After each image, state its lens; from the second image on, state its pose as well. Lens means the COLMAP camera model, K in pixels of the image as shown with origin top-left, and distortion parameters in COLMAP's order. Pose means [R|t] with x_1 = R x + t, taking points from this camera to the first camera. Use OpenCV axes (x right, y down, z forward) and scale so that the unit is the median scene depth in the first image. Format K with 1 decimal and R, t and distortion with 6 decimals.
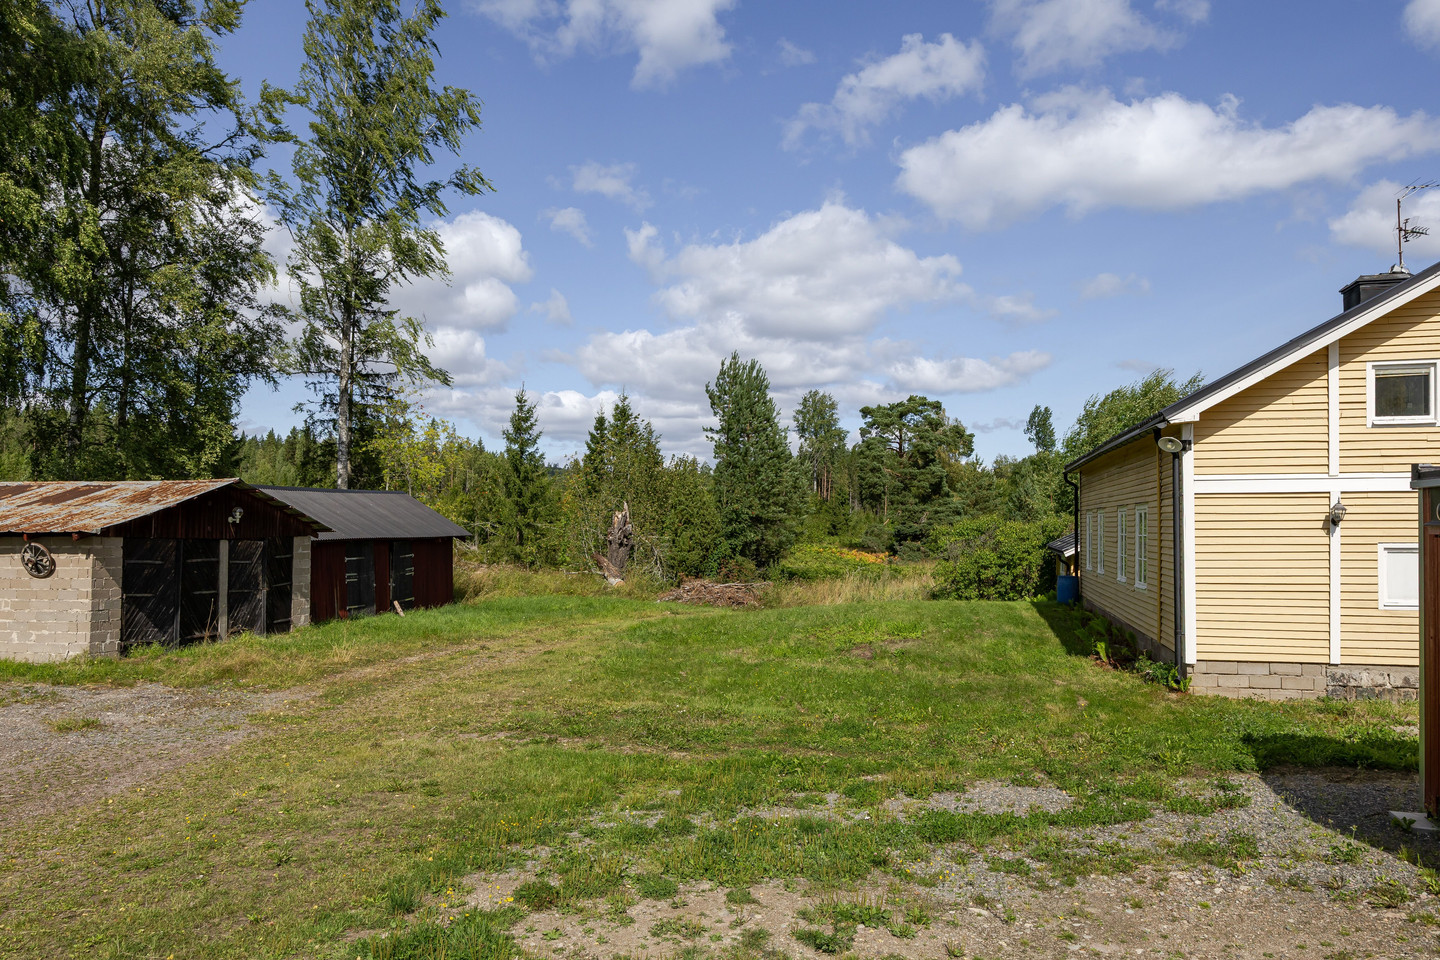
lens RADIAL K [[1027.3, 0, 720.0], [0, 1027.3, 480.0], [0, 0, 1]] dist [-0.007412, 0.002331]
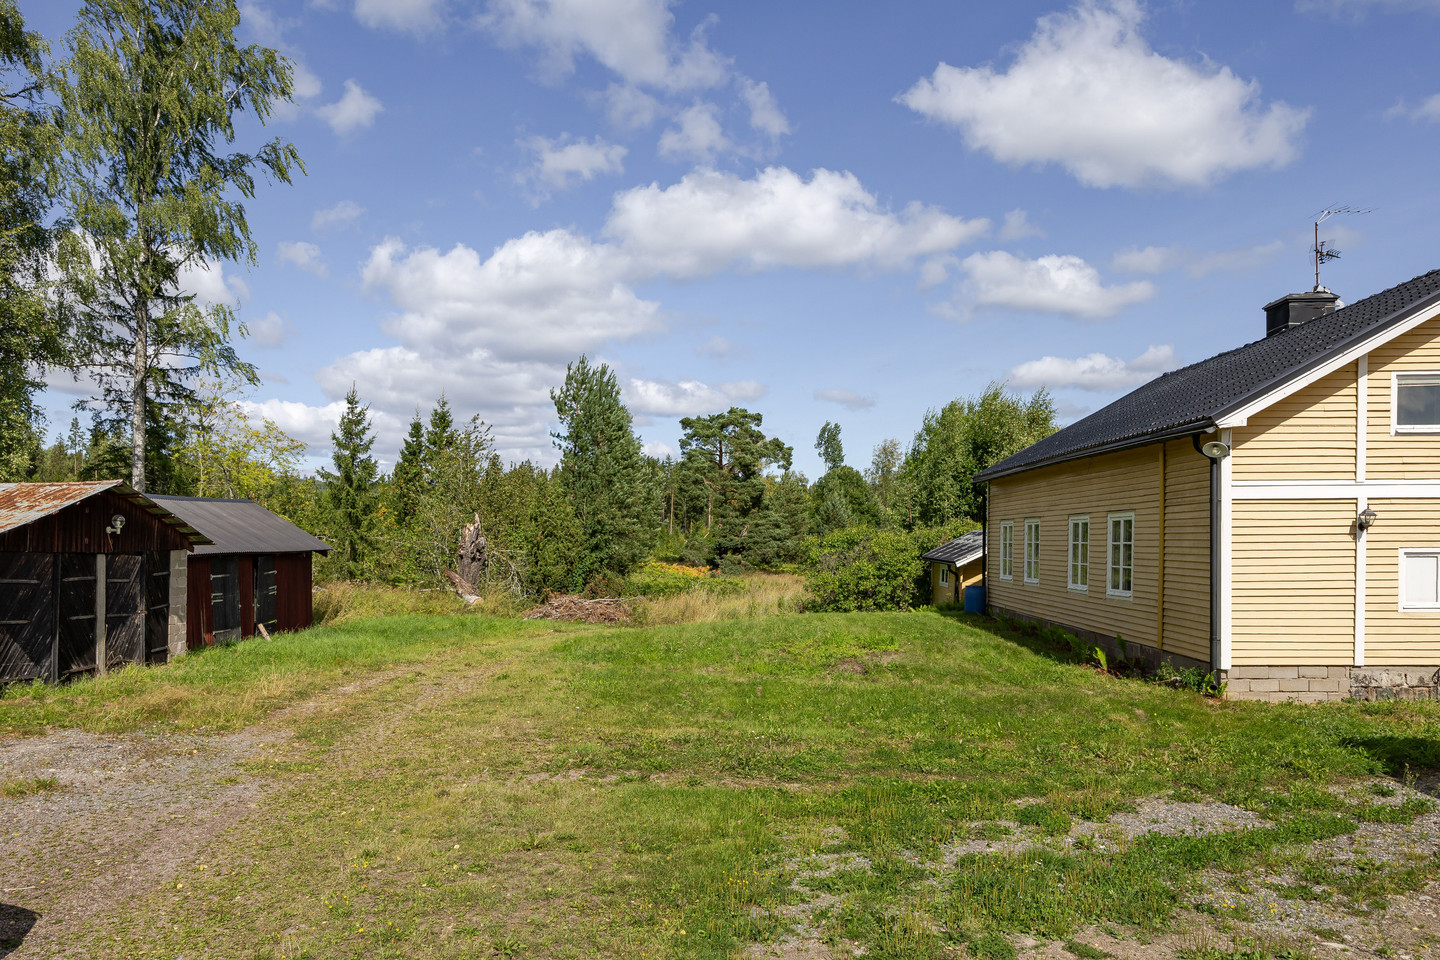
lens RADIAL K [[1039.9, 0, 691.4], [0, 1039.9, 538.7], [0, 0, 1]] dist [-0.004550, -0.001484]
pose [[0.981210, -0.003887, 0.192904, -0.165599], [-0.004351, 0.999097, 0.042261, 0.007330], [-0.192895, -0.042307, 0.980307, 0.074796]]
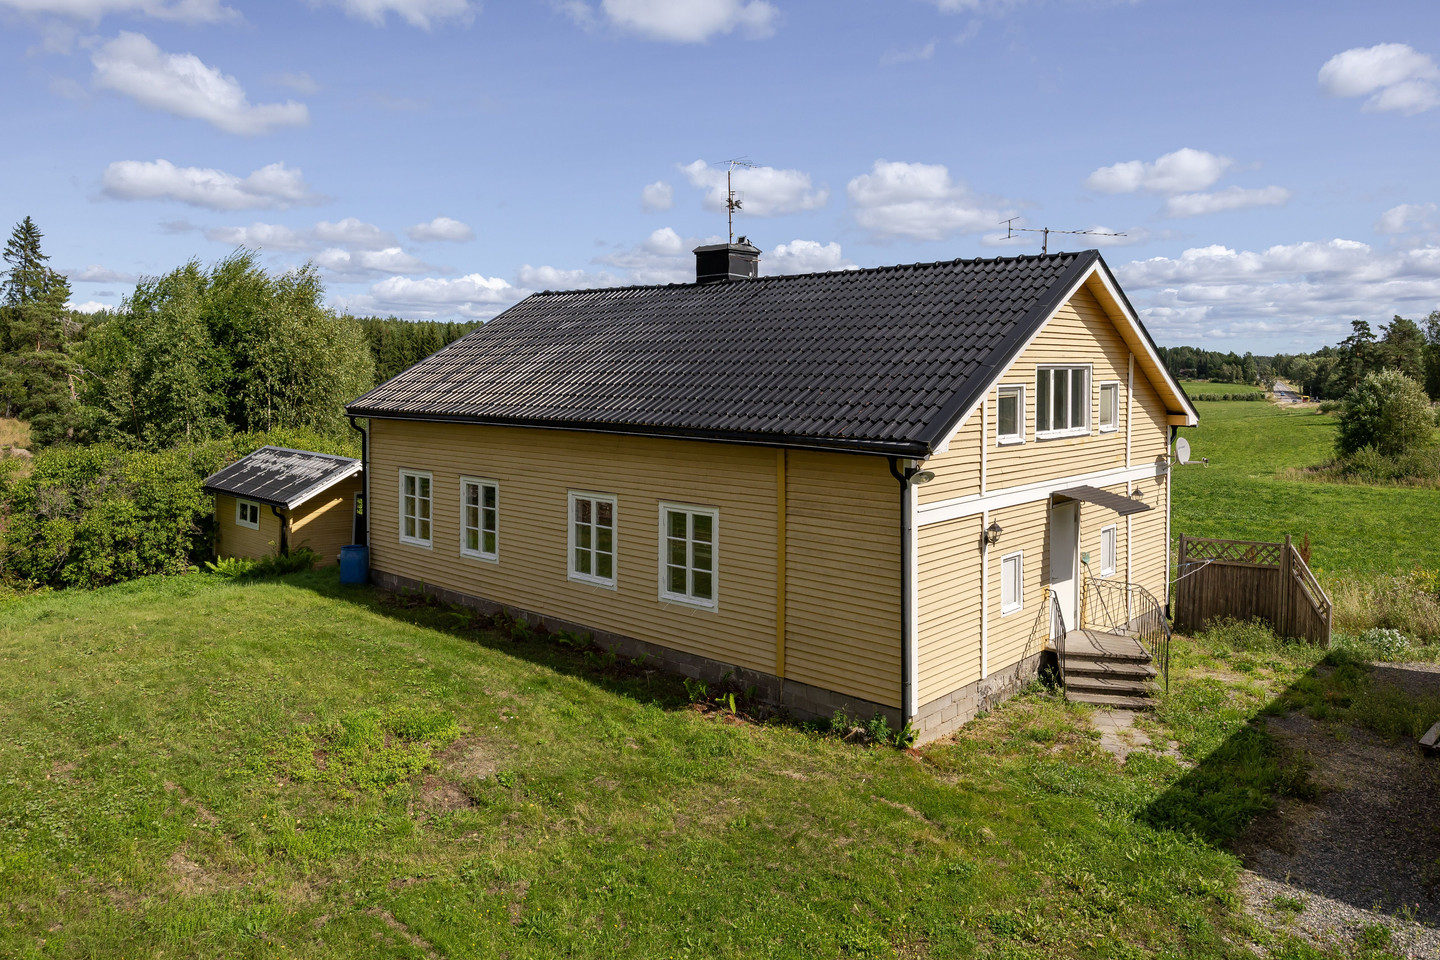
lens RADIAL K [[1027.5, 0, 715.6], [0, 1027.5, 385.6], [0, 0, 1]] dist [0.003341, -0.003661]
pose [[0.482657, -0.020082, 0.875579, -0.275463], [-0.038287, 0.998298, 0.044002, -0.096385], [-0.874972, -0.054761, 0.481067, 0.488997]]
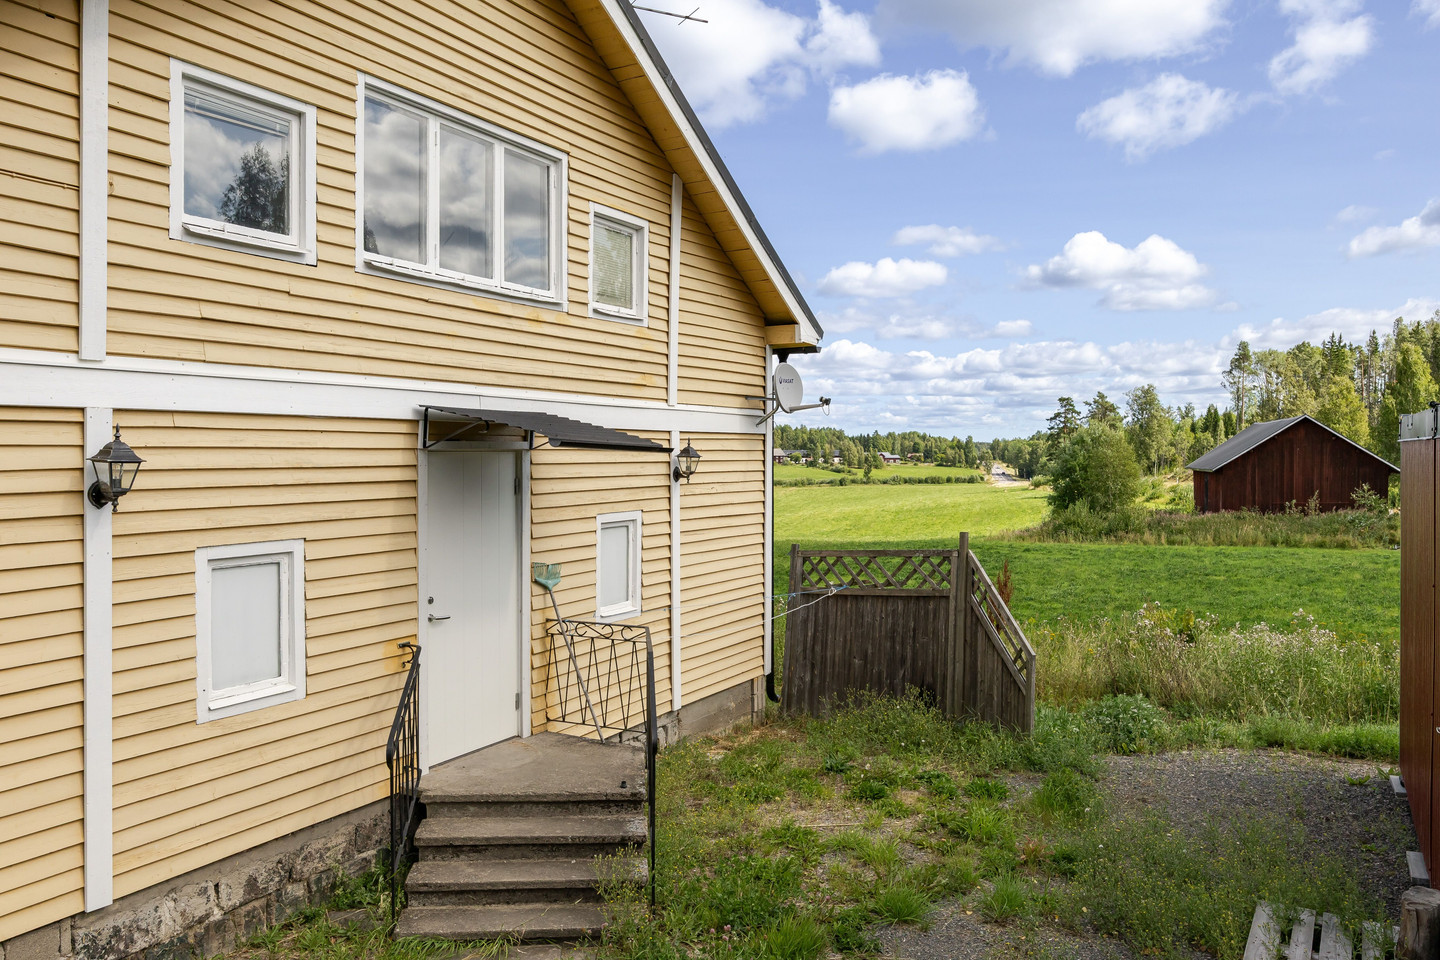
lens RADIAL K [[1089.9, 0, 720.0], [0, 1089.9, 480.0], [0, 0, 1]] dist [-0.005958, -0.004541]
pose [[0.249637, -0.025869, 0.967994, 0.196354], [-0.036283, 0.998691, 0.036046, 0.009582], [-0.967659, -0.044120, 0.248372, 0.462125]]
